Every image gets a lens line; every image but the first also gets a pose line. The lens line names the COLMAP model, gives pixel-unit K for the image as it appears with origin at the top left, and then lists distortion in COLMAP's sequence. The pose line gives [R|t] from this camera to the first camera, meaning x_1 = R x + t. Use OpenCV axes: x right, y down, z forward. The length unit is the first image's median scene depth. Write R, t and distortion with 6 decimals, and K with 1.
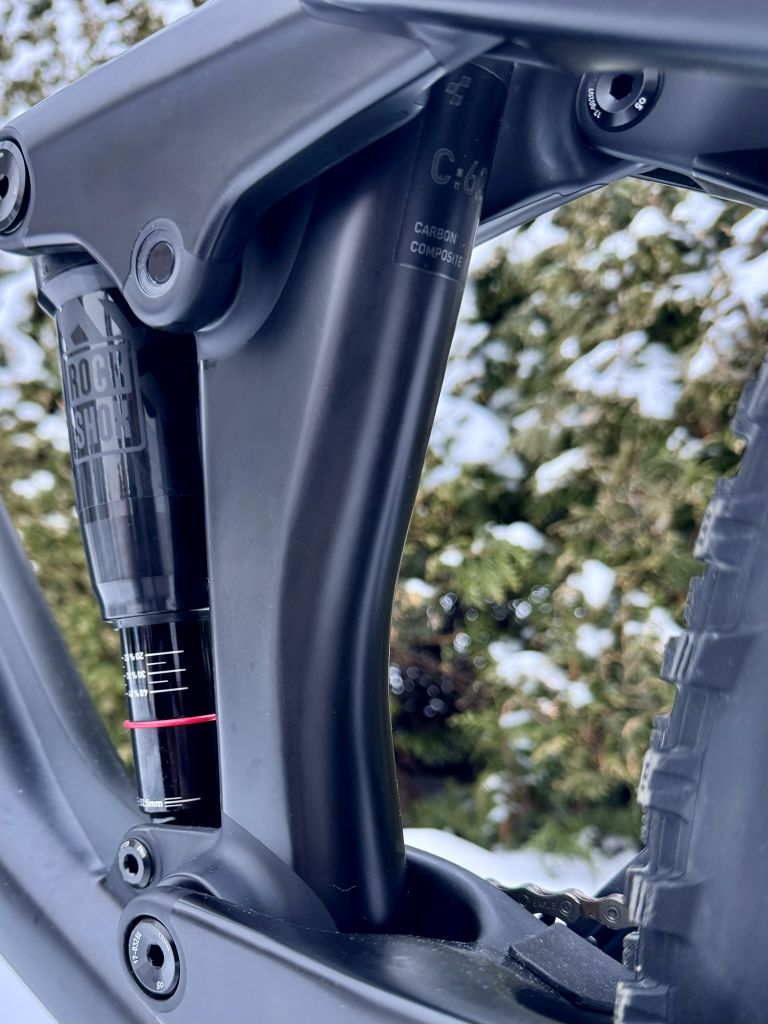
lens RADIAL K [[952.1, 0, 330.5], [0, 952.1, 683.3], [0, 0, 1]] dist [-0.042584, 0.000000]
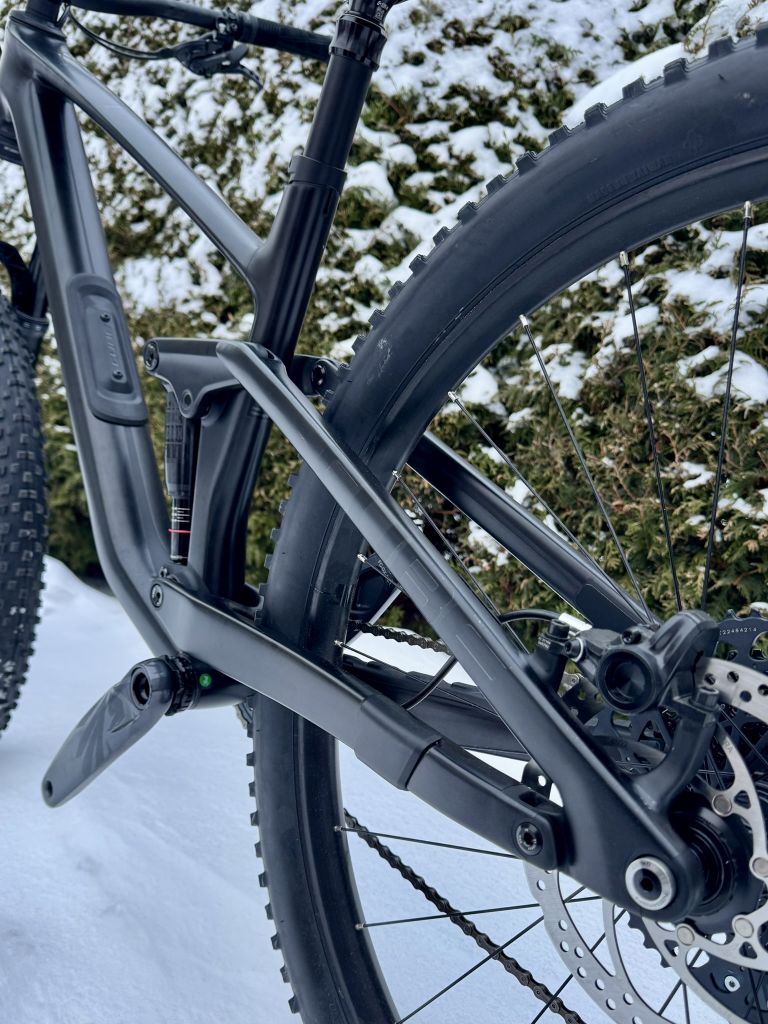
lens RADIAL K [[868.3, 0, 393.9], [0, 868.3, 544.9], [0, 0, 1]] dist [0.014416, -0.025875]
pose [[0.982762, 0.160534, -0.091692, 0.224301], [-0.158075, 0.986858, 0.033525, -0.034742], [0.095869, -0.018453, 0.995223, -0.506361]]
